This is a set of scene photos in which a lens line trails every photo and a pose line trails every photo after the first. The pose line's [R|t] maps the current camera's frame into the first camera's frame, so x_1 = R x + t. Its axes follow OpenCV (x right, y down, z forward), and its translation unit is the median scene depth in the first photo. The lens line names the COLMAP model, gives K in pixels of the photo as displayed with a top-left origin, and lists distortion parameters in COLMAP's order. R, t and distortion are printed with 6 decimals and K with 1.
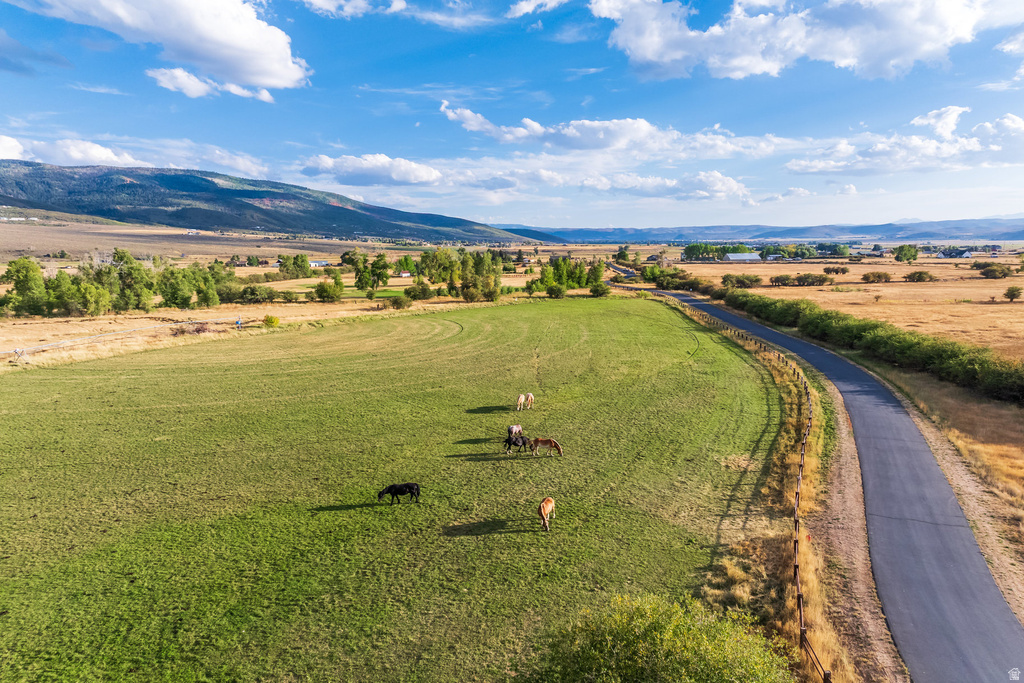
lens RADIAL K [[692.8, 0, 513.4], [0, 692.8, 362.8], [0, 0, 1]] dist [0.016151, 0.012265]
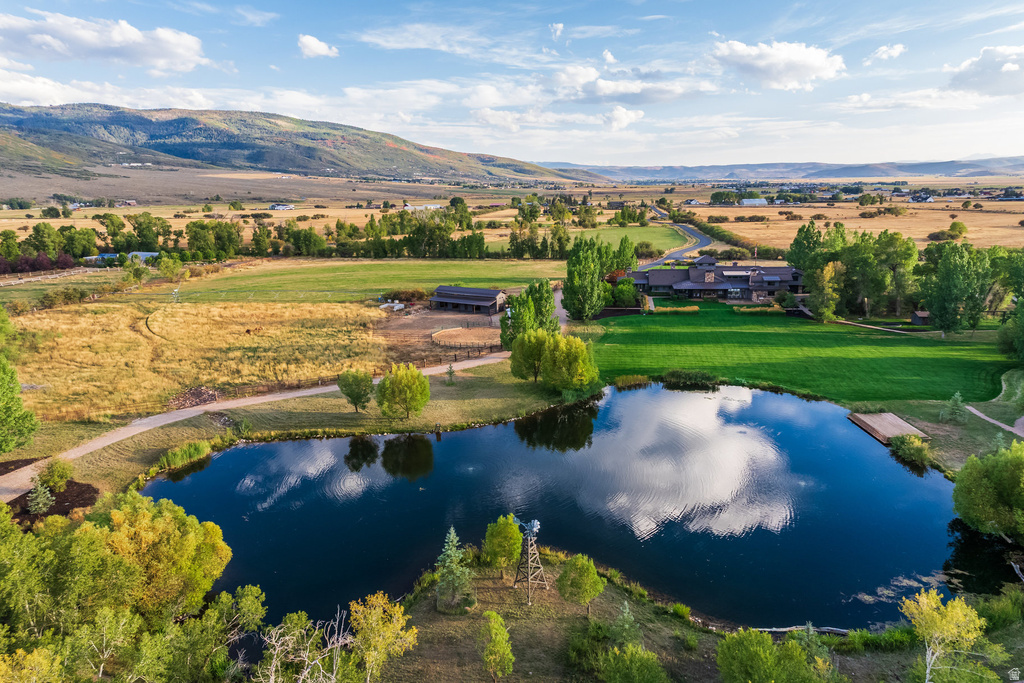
lens RADIAL K [[692.8, 0, 513.0], [0, 692.8, 367.0], [0, 0, 1]] dist [0.016151, 0.012265]
pose [[0.997990, 0.015375, -0.061470, -0.014561], [-0.009772, 0.995854, 0.090436, 0.015208], [0.062606, -0.089654, 0.994003, -0.123149]]
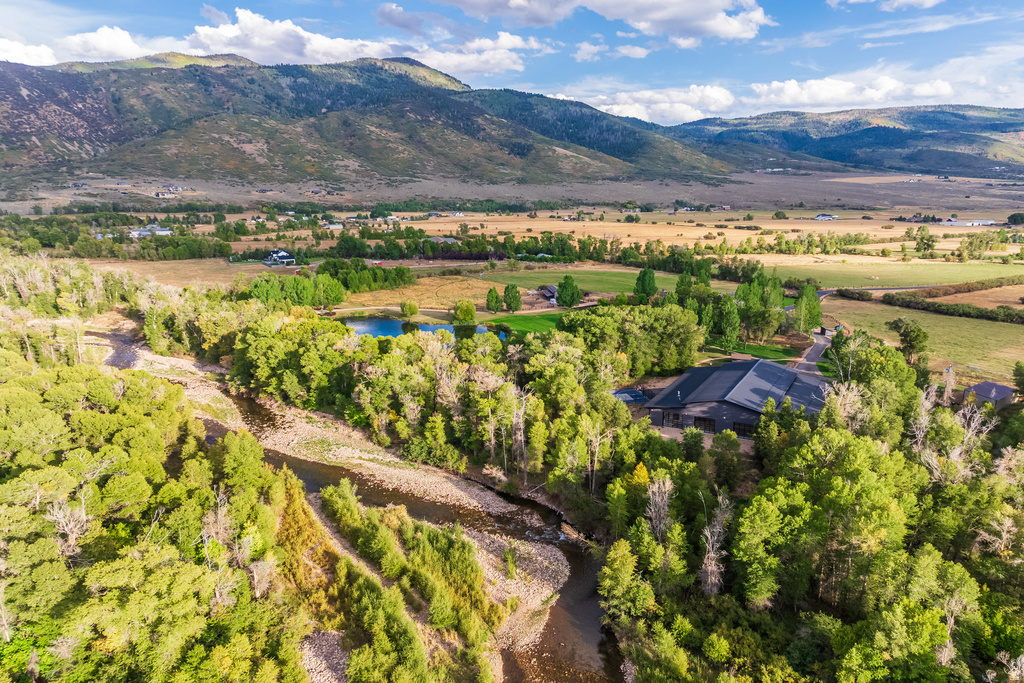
lens RADIAL K [[692.8, 0, 511.5], [0, 692.8, 374.0], [0, 0, 1]] dist [0.016151, 0.012265]
pose [[0.577919, 0.220657, -0.785697, 0.095559], [-0.137545, 0.975317, 0.172739, 0.007155], [0.804420, 0.008239, 0.594005, -0.146304]]
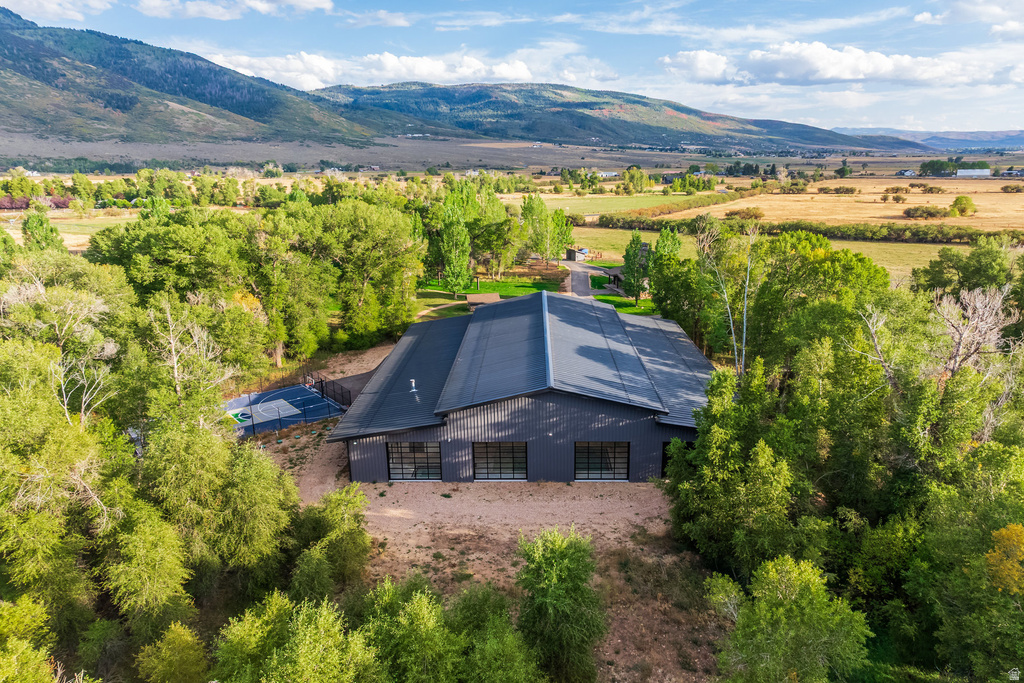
lens RADIAL K [[692.8, 0, 517.9], [0, 692.8, 369.5], [0, 0, 1]] dist [0.016151, 0.012265]
pose [[0.895531, 0.135686, -0.423808, 0.063372], [-0.077999, 0.985498, 0.150700, 0.014349], [0.438110, -0.101900, 0.893127, -0.111004]]
